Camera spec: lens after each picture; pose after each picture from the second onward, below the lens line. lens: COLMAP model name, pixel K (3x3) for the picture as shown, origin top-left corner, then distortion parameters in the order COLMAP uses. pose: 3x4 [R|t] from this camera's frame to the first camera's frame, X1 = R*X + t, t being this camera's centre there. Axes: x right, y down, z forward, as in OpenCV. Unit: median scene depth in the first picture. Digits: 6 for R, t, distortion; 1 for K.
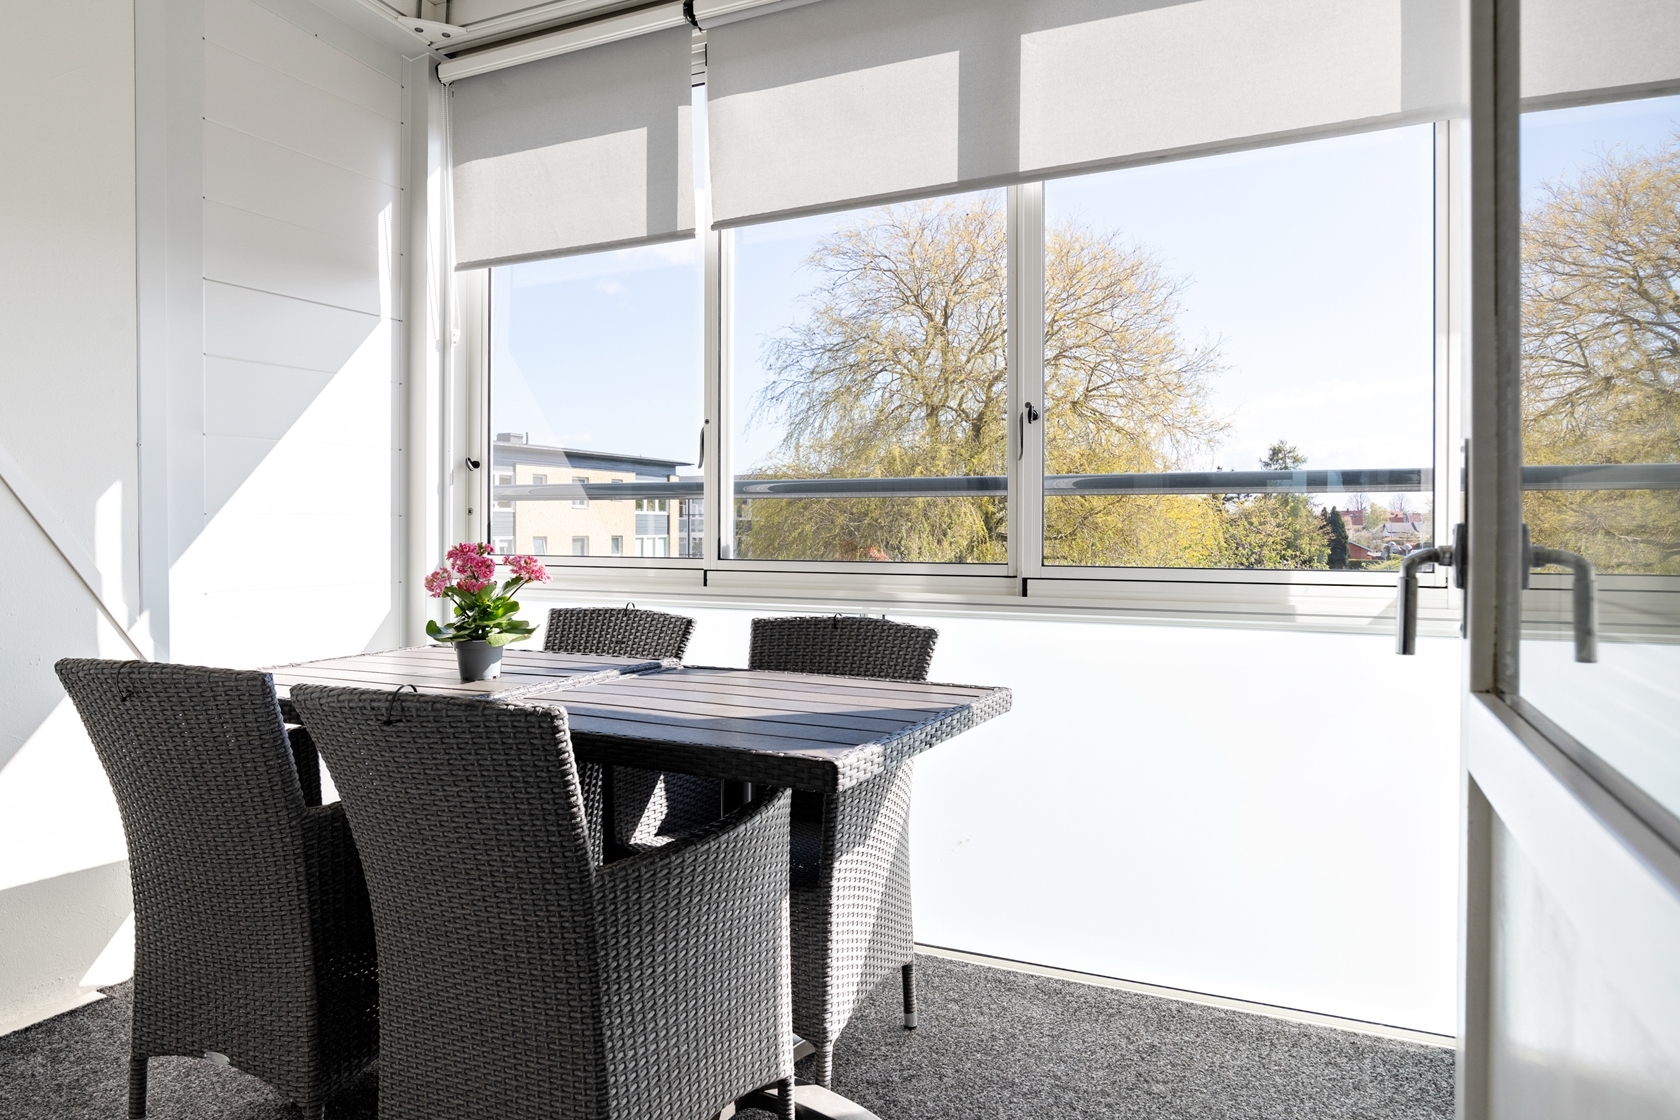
lens RADIAL K [[1035.9, 0, 840.9], [0, 1035.9, 543.5], [0, 0, 1]] dist [-0.000451, 0.000411]
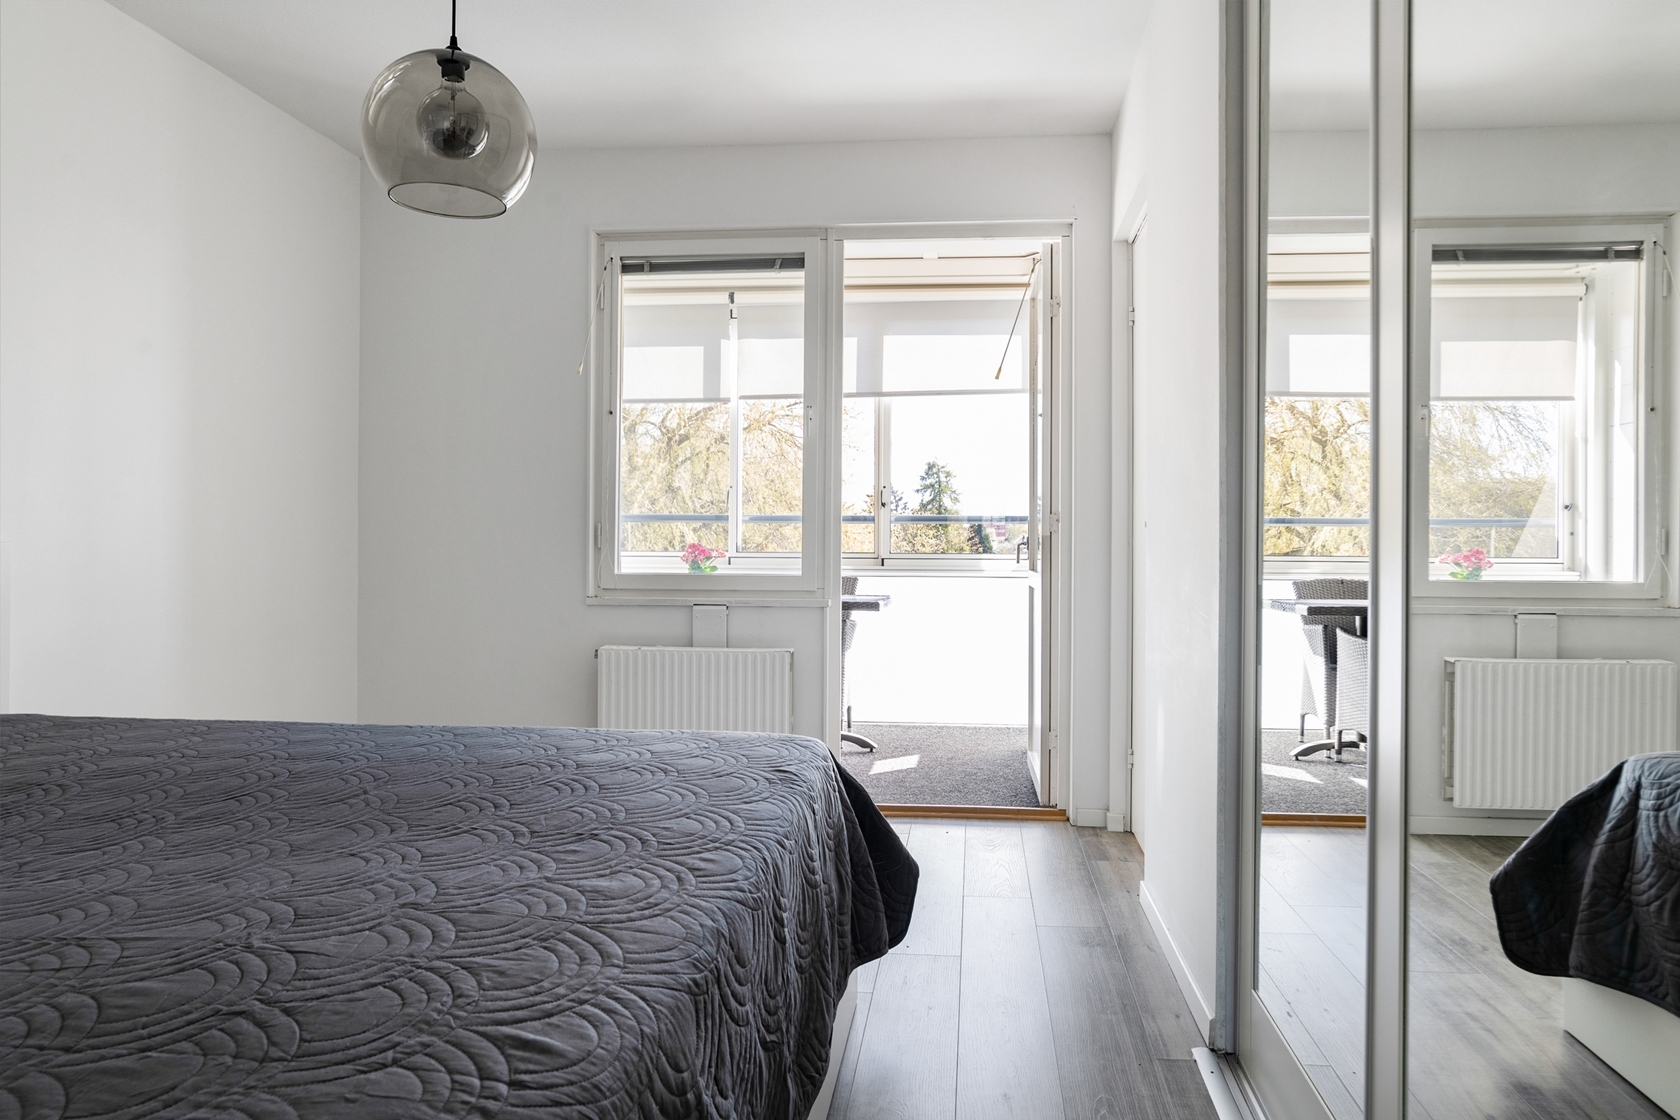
lens RADIAL K [[1168.3, 0, 841.4], [0, 1168.3, 560.3], [0, 0, 1]] dist [0.000681, 0.000012]
pose [[0.946705, -0.001777, 0.322096, -0.685201], [0.000451, 0.999991, 0.004191, 0.022994], [-0.322101, -0.003822, 0.946698, -1.340136]]
